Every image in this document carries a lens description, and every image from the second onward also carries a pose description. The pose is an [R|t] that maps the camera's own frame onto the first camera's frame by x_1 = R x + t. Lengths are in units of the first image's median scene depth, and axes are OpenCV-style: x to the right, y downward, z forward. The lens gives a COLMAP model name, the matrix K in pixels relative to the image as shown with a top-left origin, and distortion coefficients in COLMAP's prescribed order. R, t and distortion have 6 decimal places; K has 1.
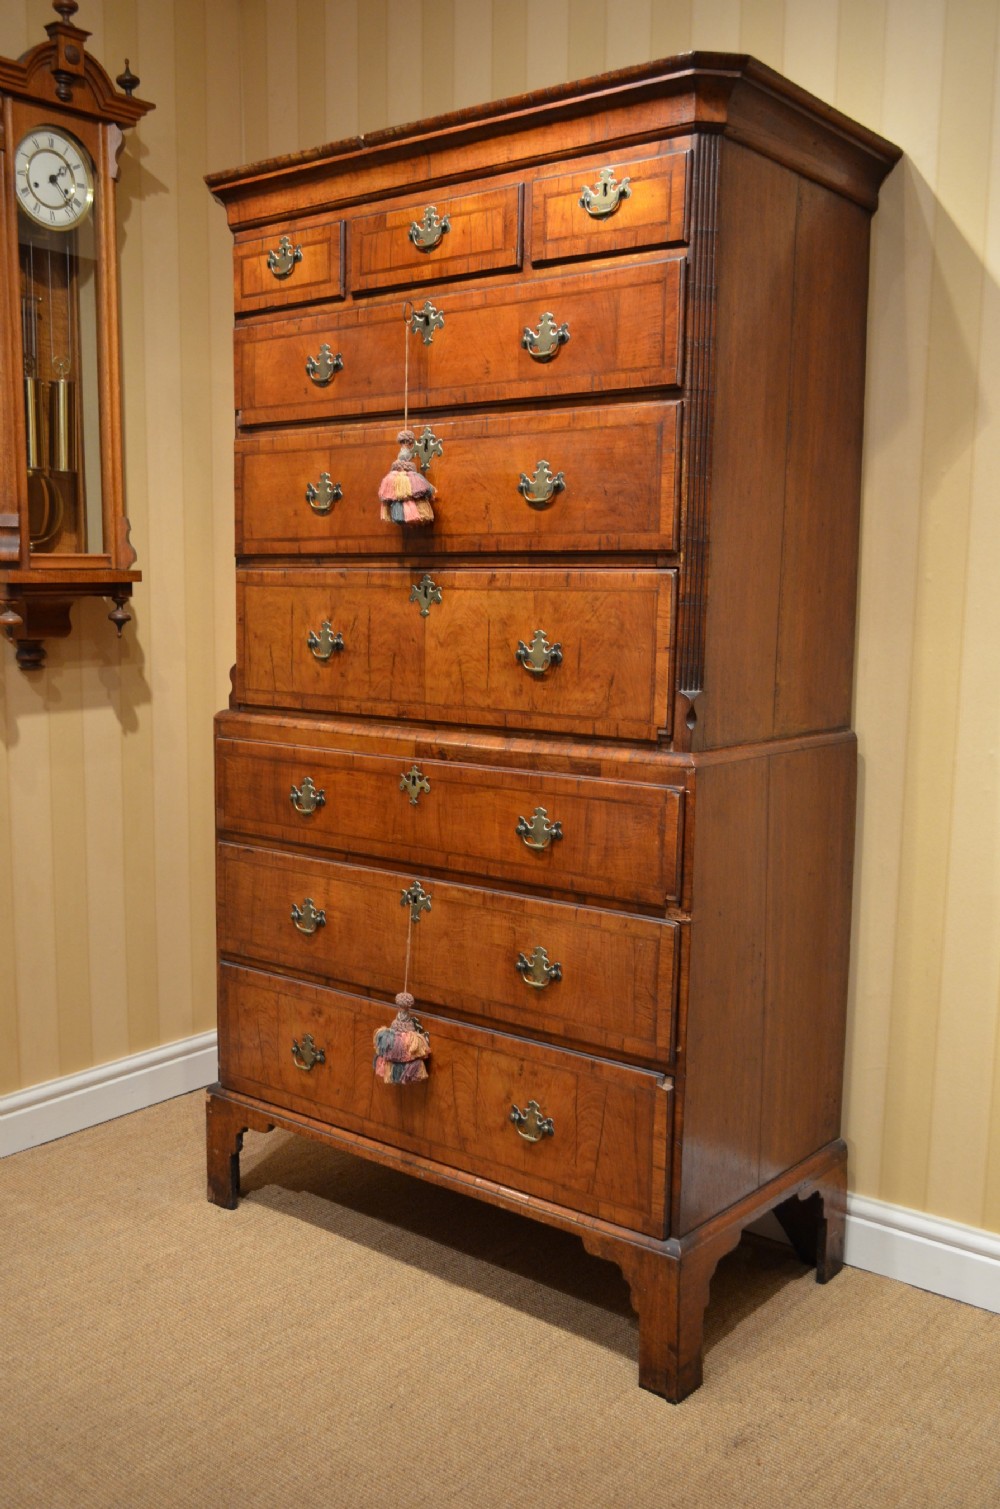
lens RADIAL K [[1430.6, 0, 490.4], [0, 1430.6, 772.9], [0, 0, 1]] dist [-0.020201, 0.000000]
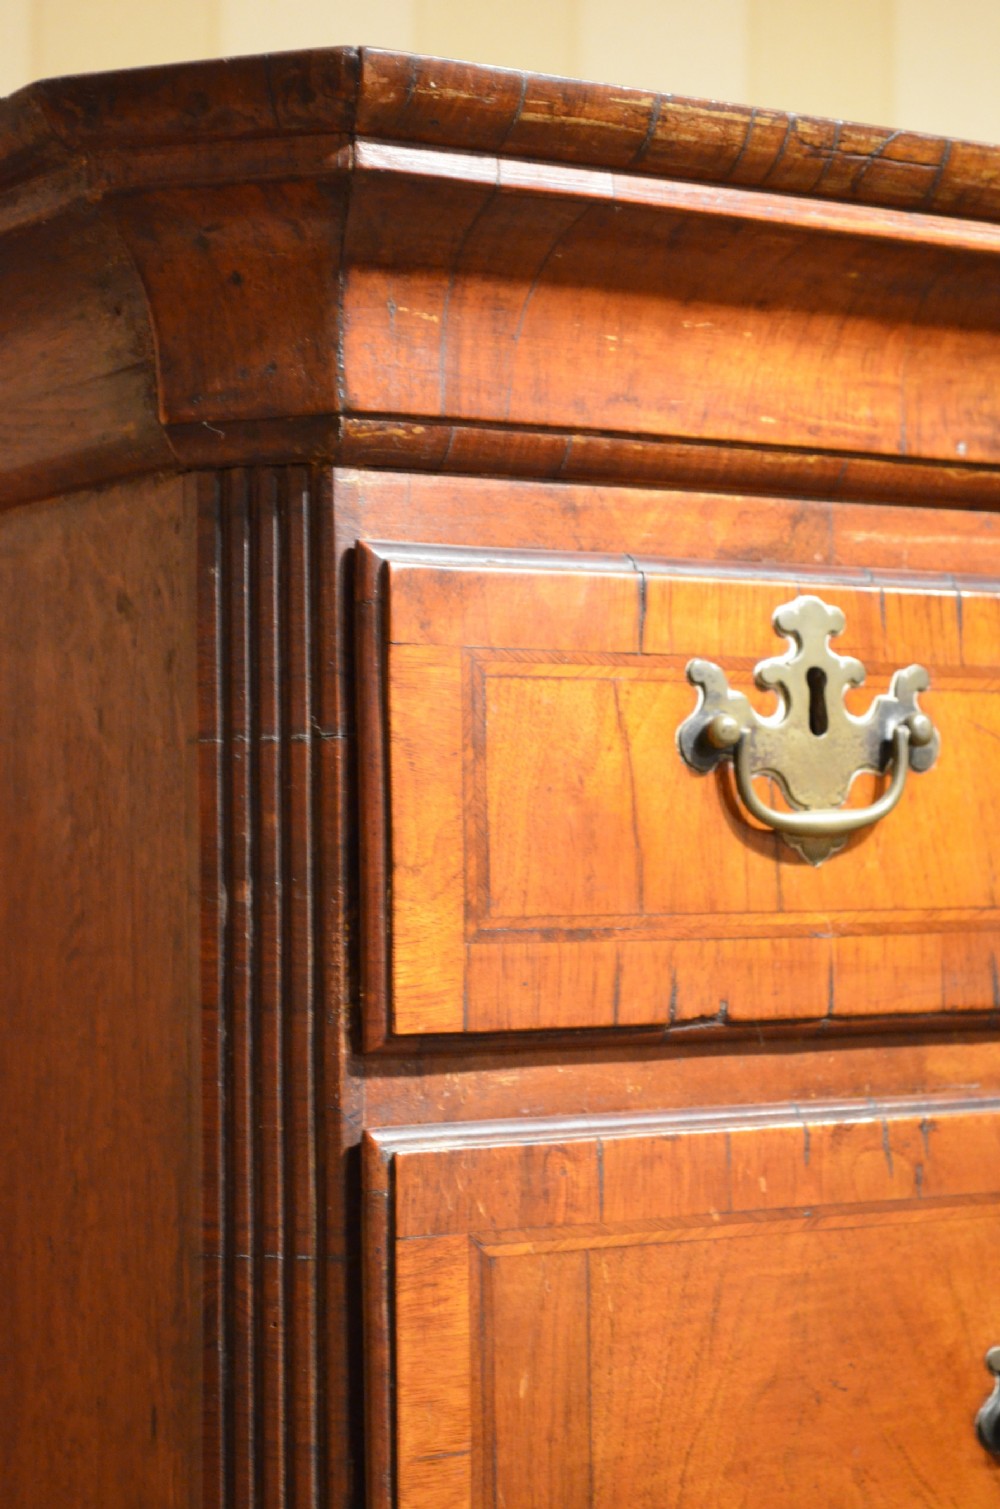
lens RADIAL K [[3379.3, 0, 493.4], [0, 3379.3, 780.9], [0, 0, 1]] dist [-0.008011, 0.000000]
pose [[0.295407, 0.022984, 0.955095, -0.548059], [0.139864, 0.987899, -0.067033, -0.361893], [-0.945078, 0.153385, 0.288618, 1.000070]]
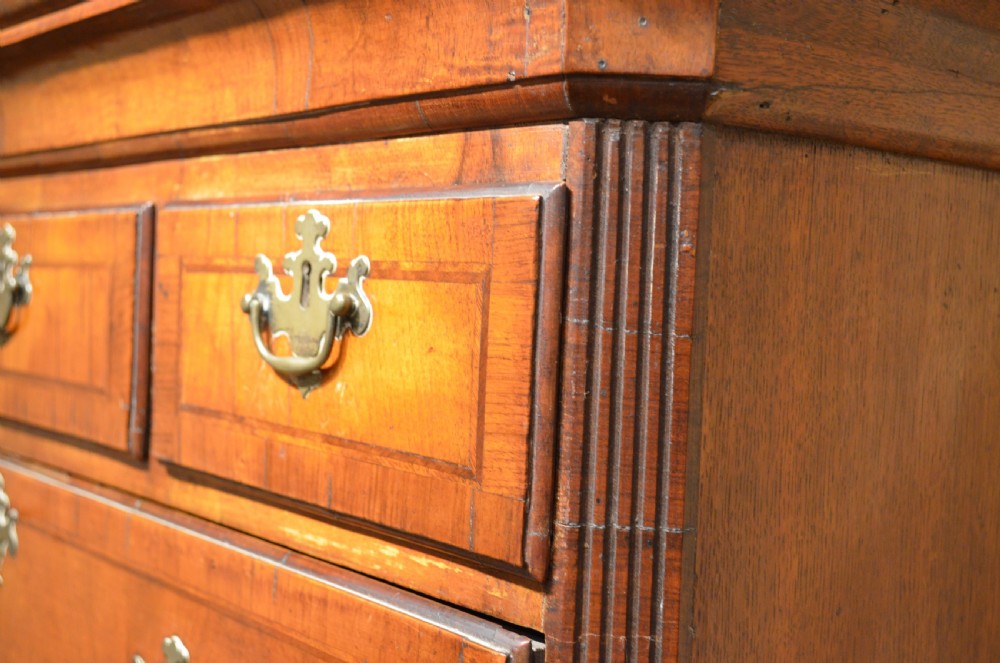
lens RADIAL K [[1308.3, 0, 521.0], [0, 1308.3, 345.1], [0, 0, 1]] dist [-0.028032, 0.000000]
pose [[0.984389, 0.026874, -0.173943, 0.147420], [-0.041865, 0.995662, -0.083097, -0.338971], [0.170955, 0.089082, 0.981243, 0.683409]]
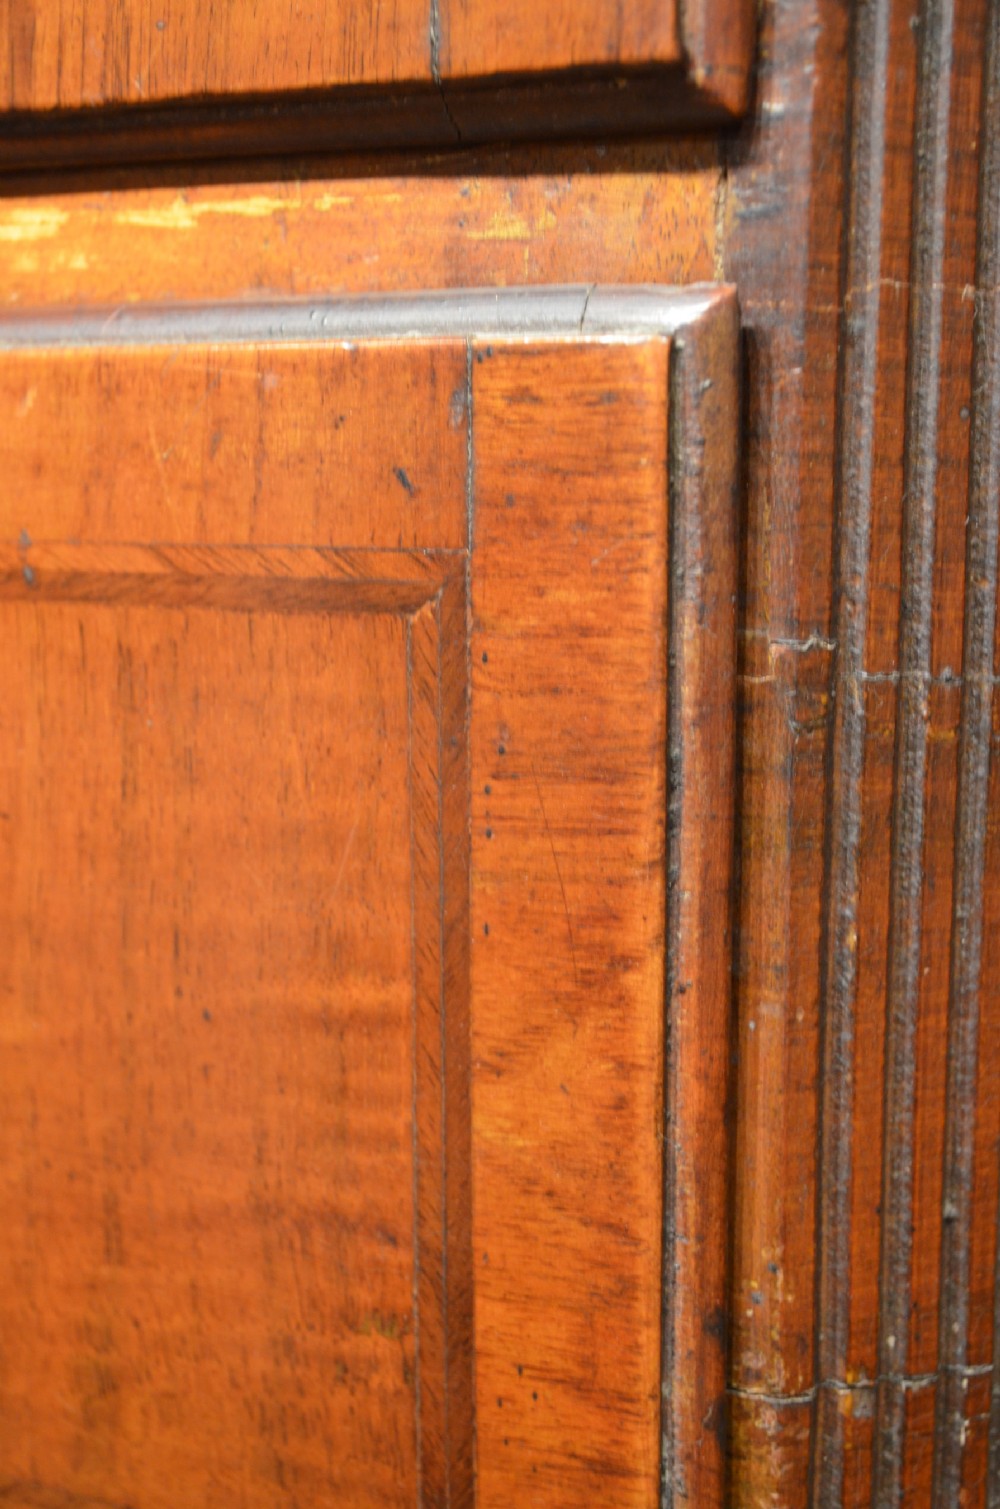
lens RADIAL K [[1726.5, 0, 499.3], [0, 1726.5, 757.1], [0, 0, 1]] dist [-0.018247, 0.000000]
pose [[0.960517, -0.060821, 0.271491, 0.088092], [0.047526, 0.997339, 0.055284, -0.298552], [-0.274131, -0.040199, 0.960852, 0.796236]]
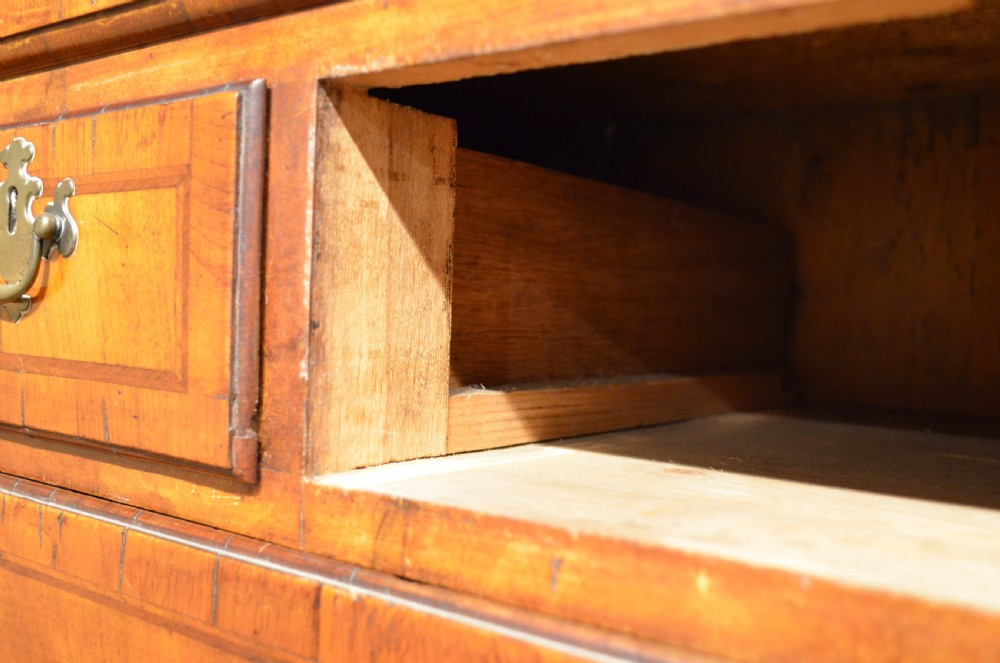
lens RADIAL K [[979.5, 0, 505.8], [0, 979.5, 335.6], [0, 0, 1]] dist [-0.032542, 0.000000]
pose [[0.998788, 0.015949, 0.046572, -0.078885], [-0.011740, 0.995937, -0.089284, -0.357306], [-0.047807, 0.088629, 0.994917, 0.910100]]
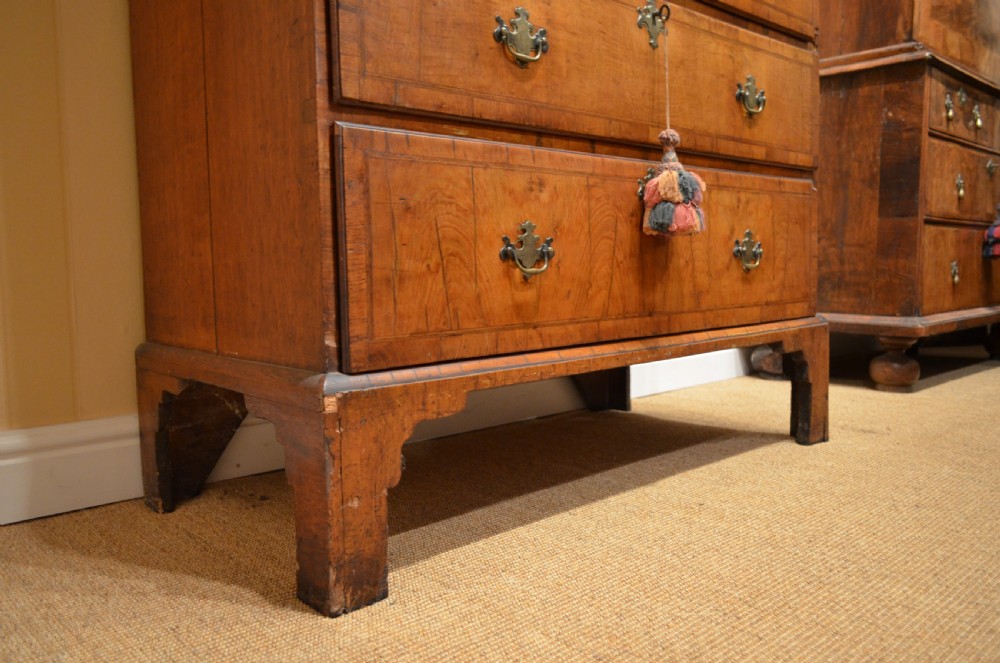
lens RADIAL K [[781.0, 0, 510.7], [0, 781.0, 340.3], [0, 0, 1]] dist [-0.013354, 0.005319]
pose [[0.130097, -0.102543, 0.986184, -0.557034], [0.152845, 0.984823, 0.082238, 0.232535], [-0.979650, 0.140034, 0.143796, 1.084631]]
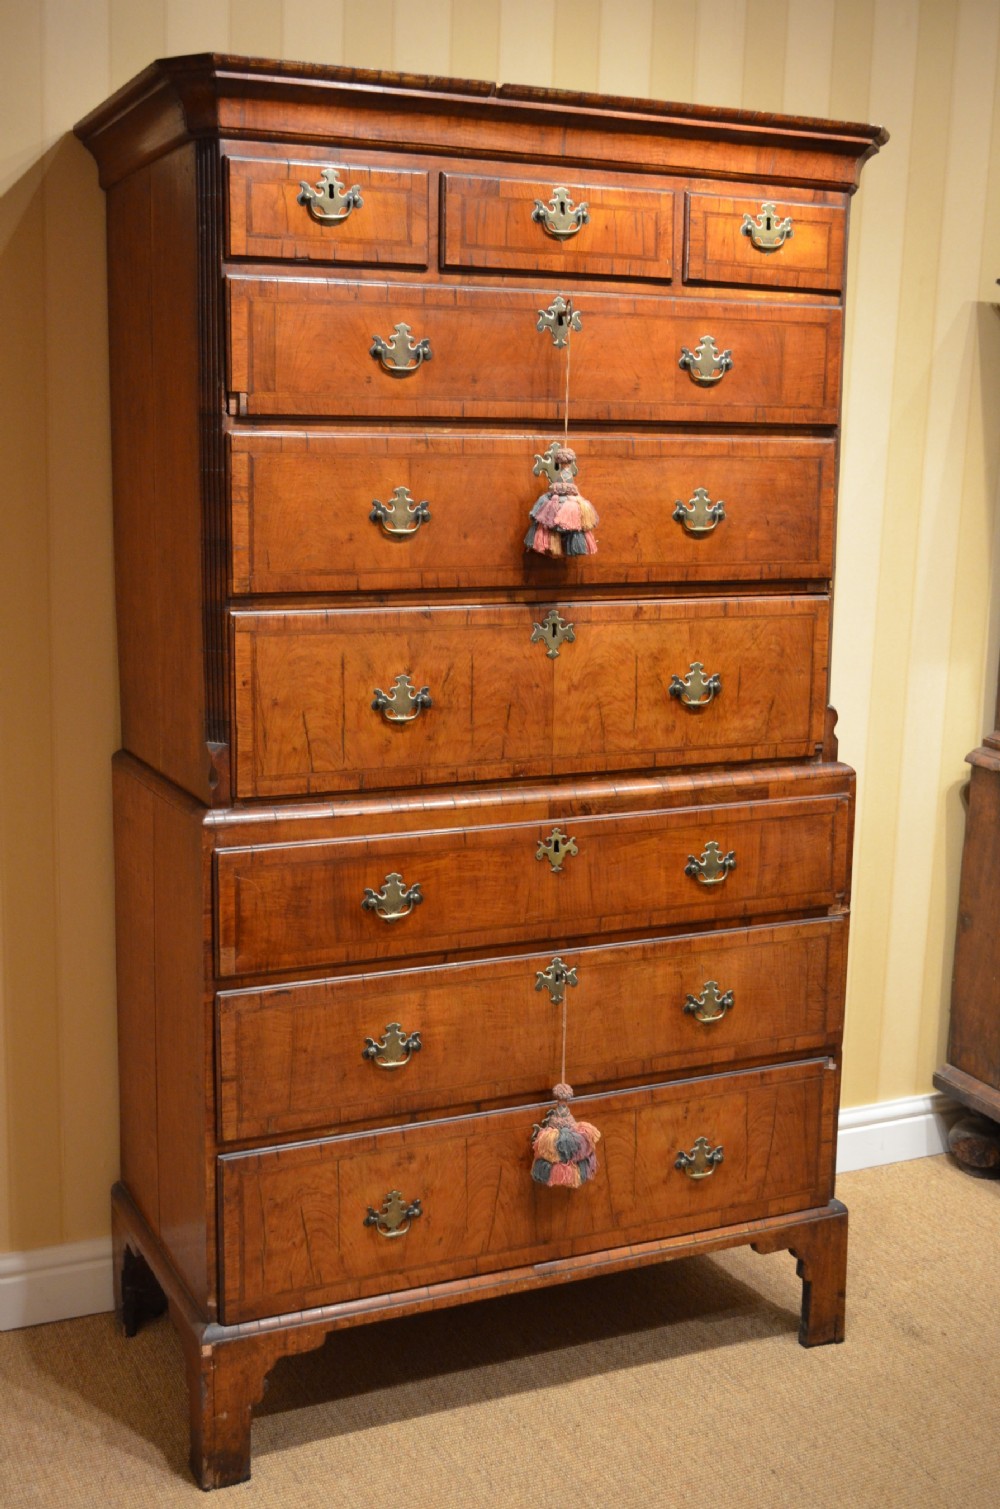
lens RADIAL K [[1769.0, 0, 496.6], [0, 1769.0, 770.5], [0, 0, 1]] dist [-0.024778, 0.000000]
pose [[0.437612, -0.167406, 0.883442, -1.047477], [0.111483, 0.985036, 0.131434, -0.191510], [-0.892226, 0.040972, 0.449727, 0.561118]]
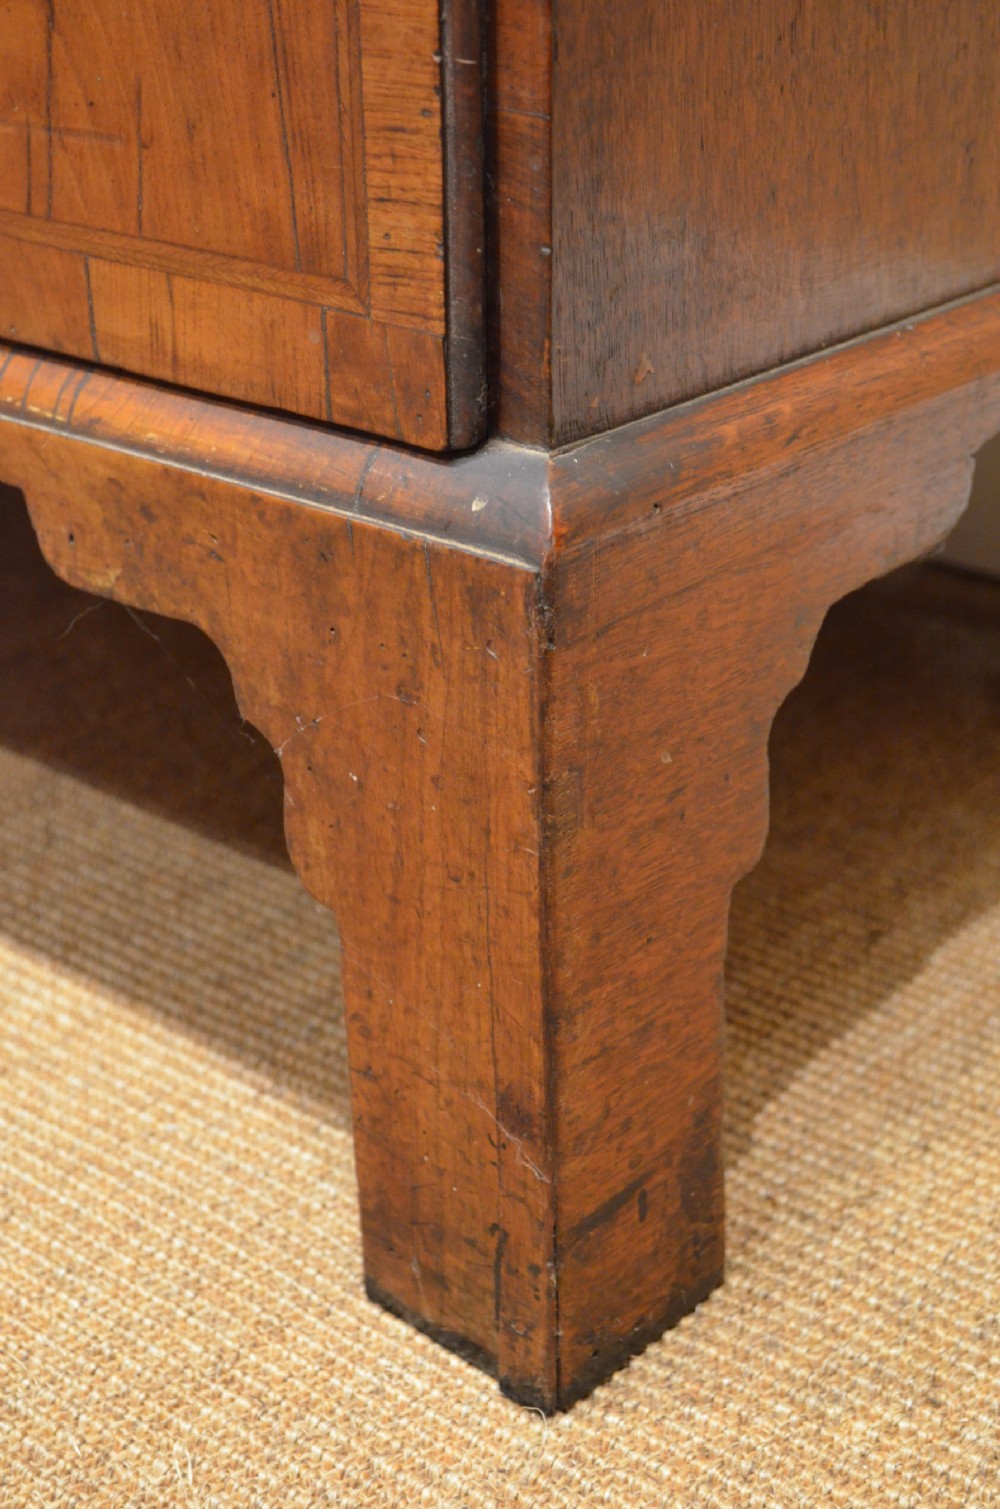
lens RADIAL K [[2367.1, 0, 482.3], [0, 2367.1, 782.0], [0, 0, 1]] dist [-0.003647, 0.000000]
pose [[0.999310, -0.011368, -0.035346, 0.123376], [0.022062, 0.947496, 0.319005, 0.260764], [0.029864, -0.319565, 0.947094, 0.700828]]
